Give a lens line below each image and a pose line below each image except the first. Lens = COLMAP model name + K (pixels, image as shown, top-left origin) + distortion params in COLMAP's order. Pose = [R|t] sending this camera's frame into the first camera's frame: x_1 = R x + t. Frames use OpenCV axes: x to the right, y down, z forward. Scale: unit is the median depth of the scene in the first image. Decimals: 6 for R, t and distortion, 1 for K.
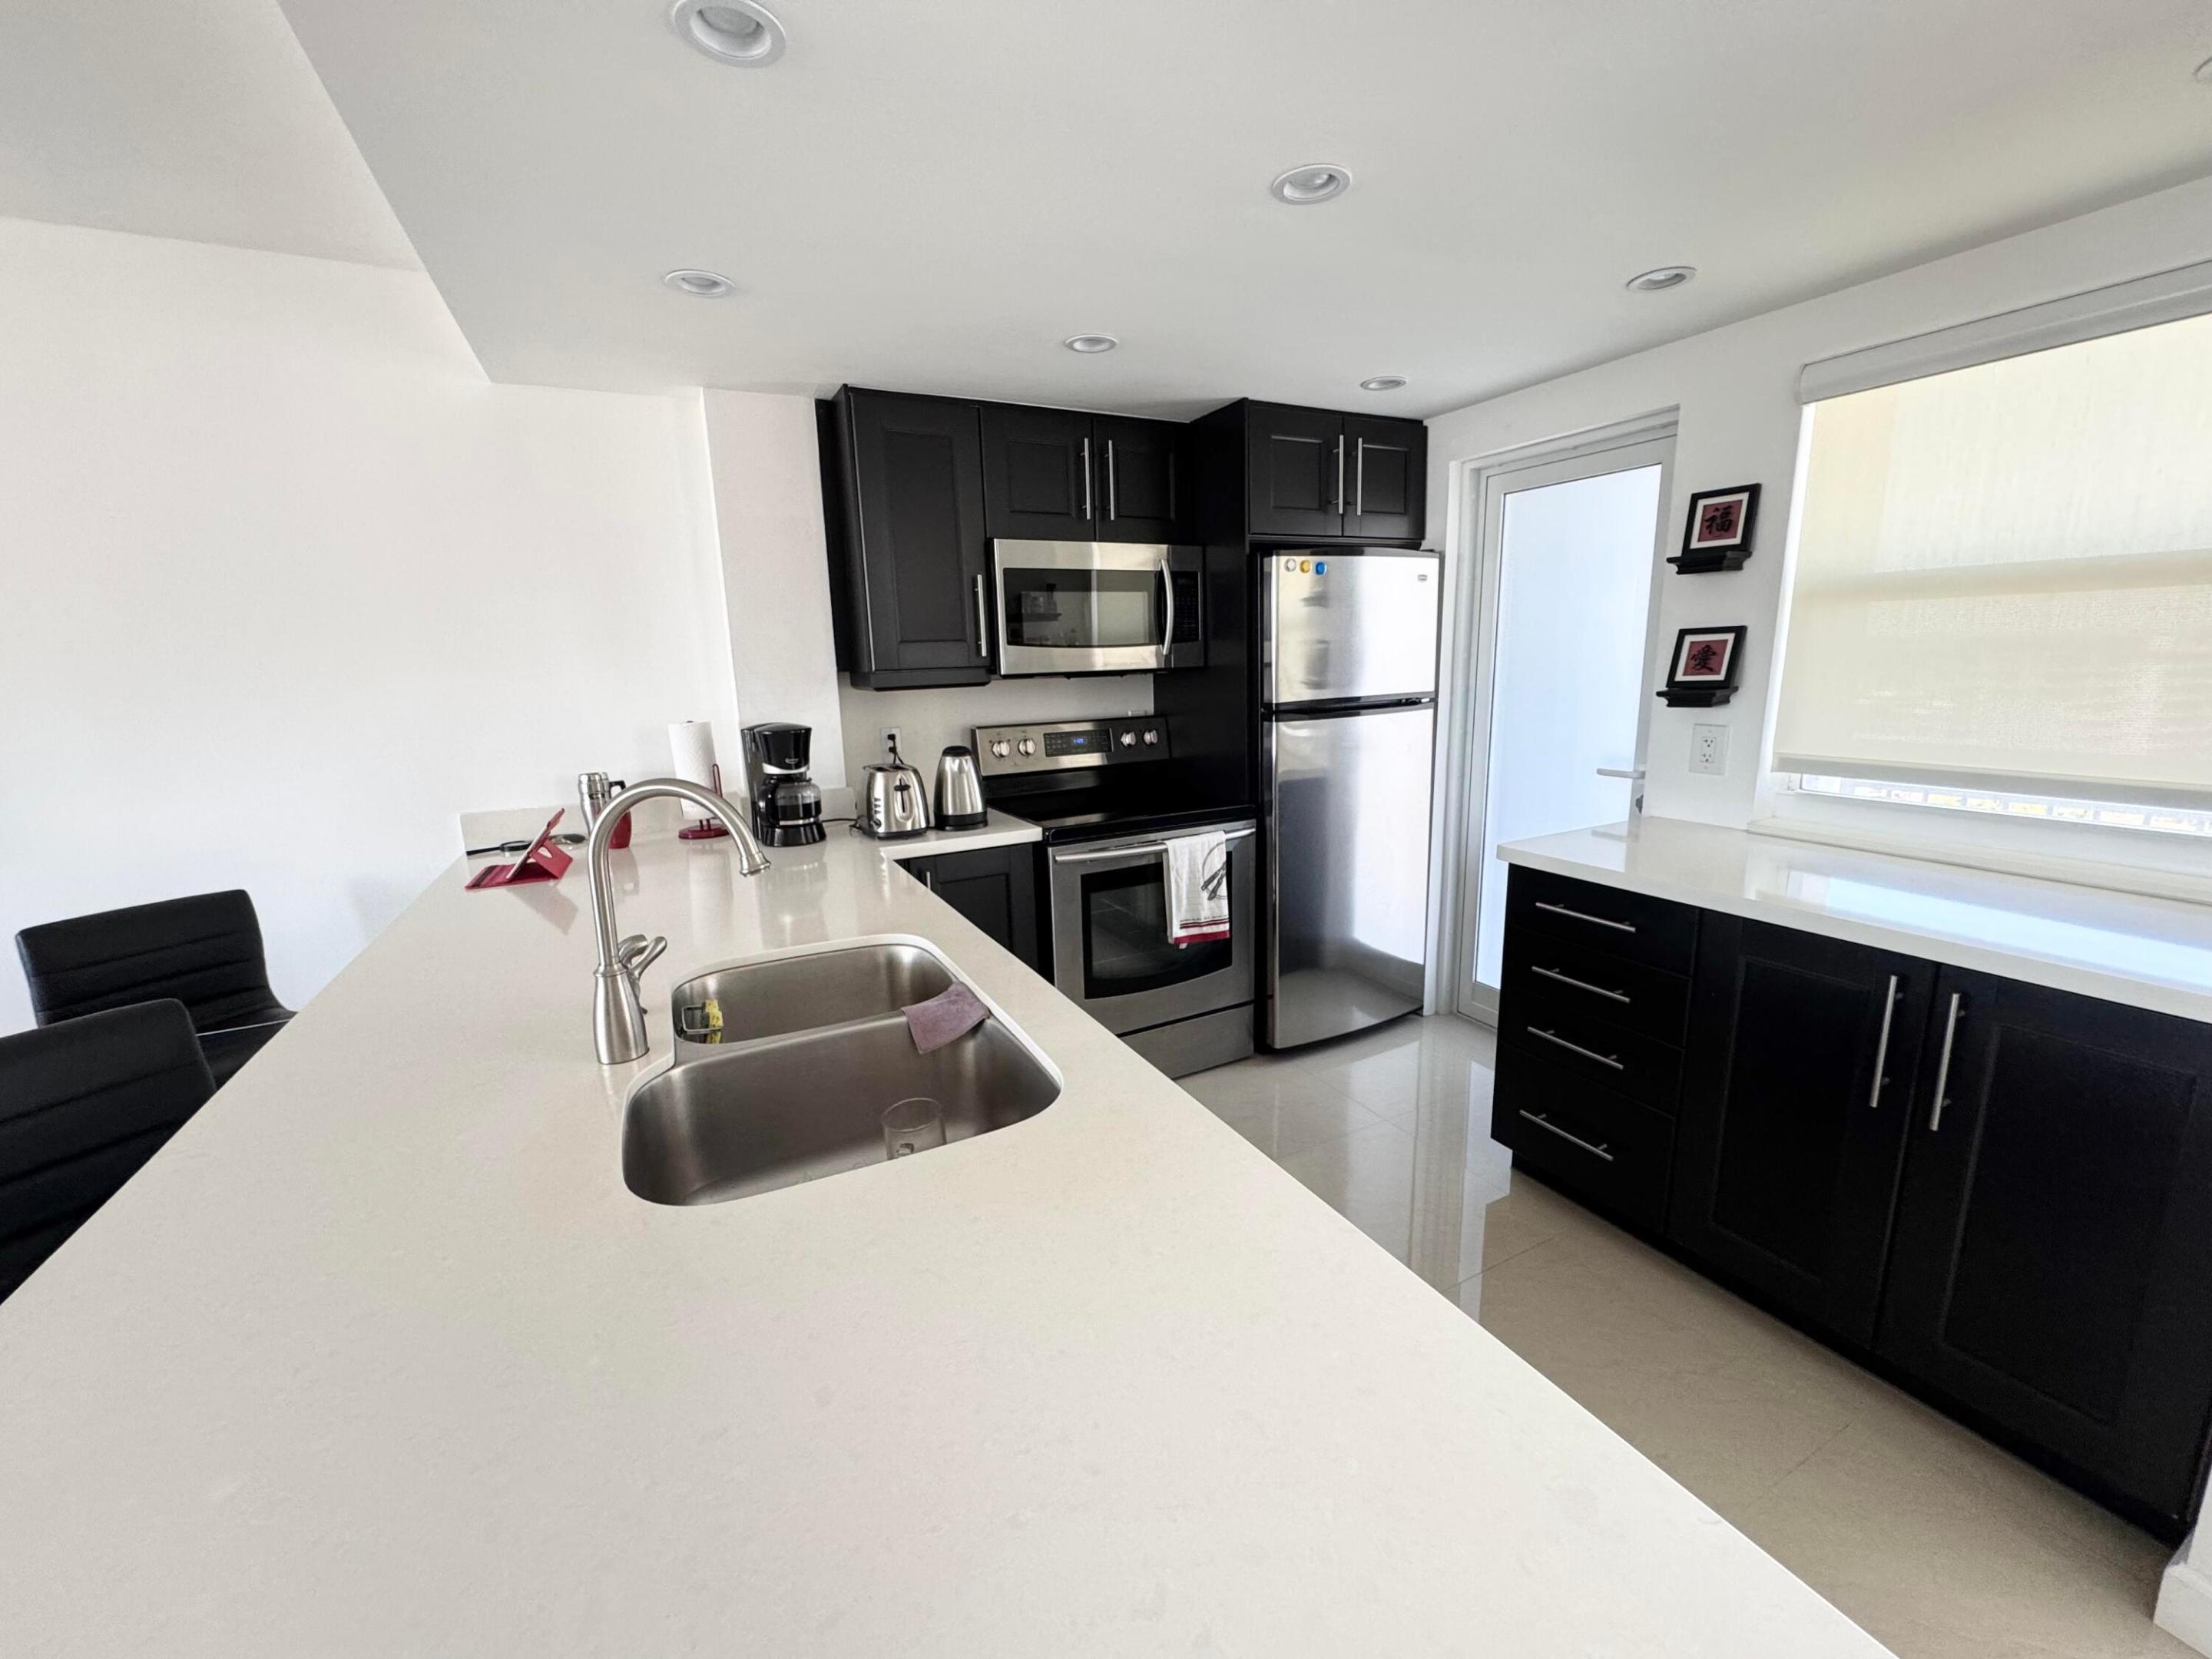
lens RADIAL K [[871.6, 0, 1096.5], [0, 871.6, 818.7], [0, 0, 1]] dist [-0.013326, -0.000137]
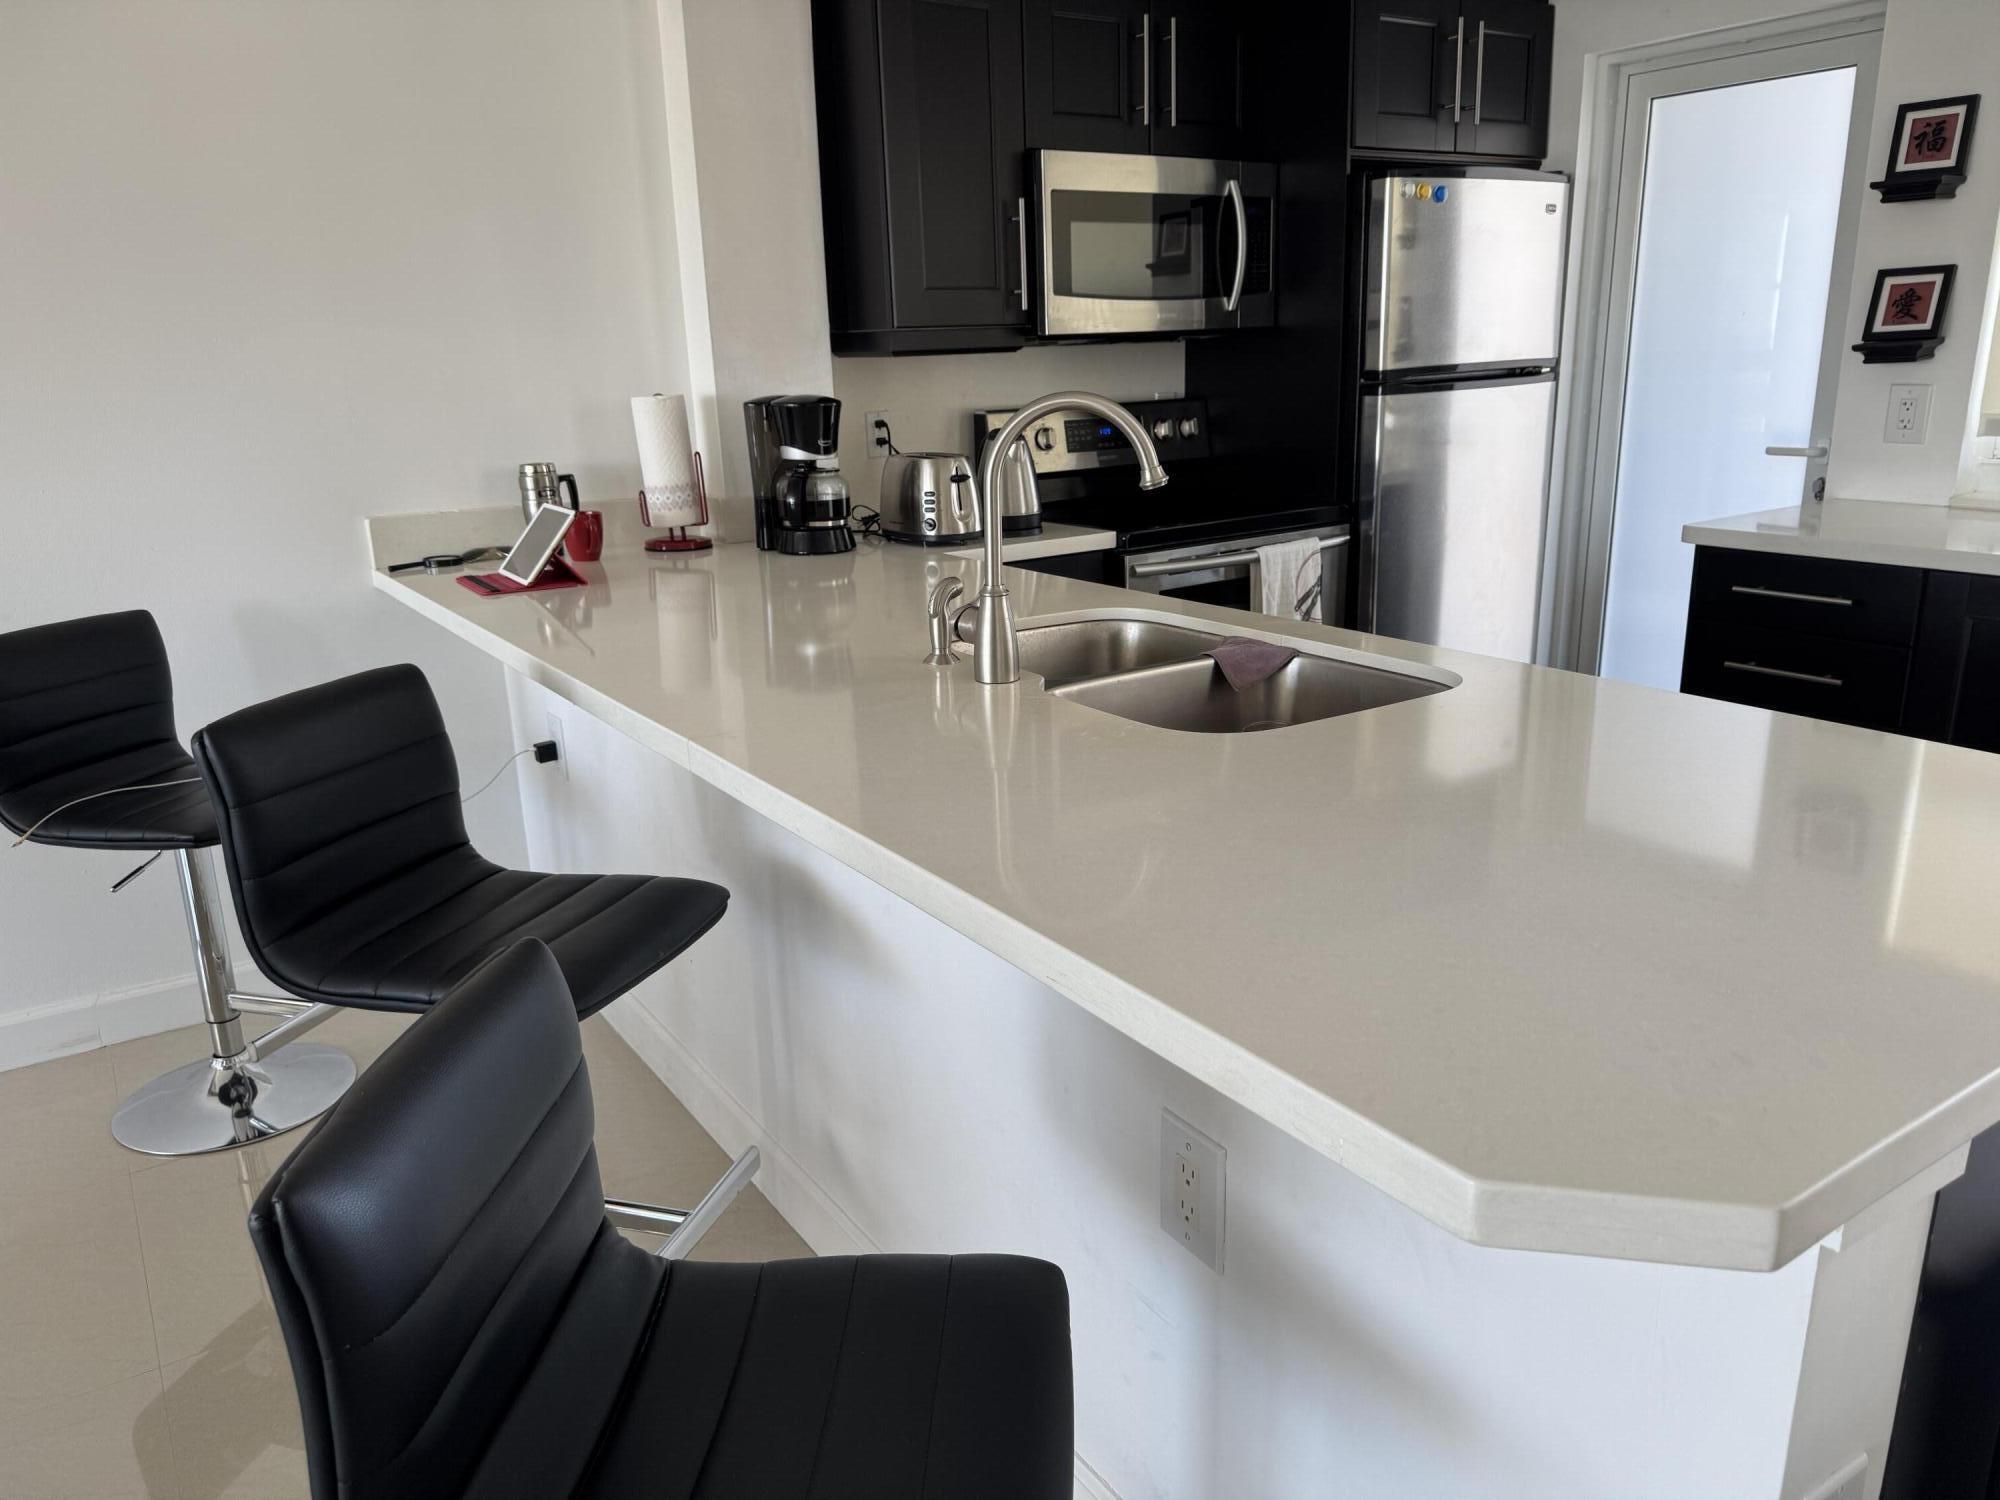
lens RADIAL K [[1400.2, 0, 1007.9], [0, 1400.2, 745.9], [0, 0, 1]] dist [0.068426, -0.077478]
pose [[0.991200, -0.036871, 0.127134, -0.330648], [0.026094, 0.996003, 0.085418, 0.094203], [-0.129775, -0.081349, 0.988201, -0.270645]]
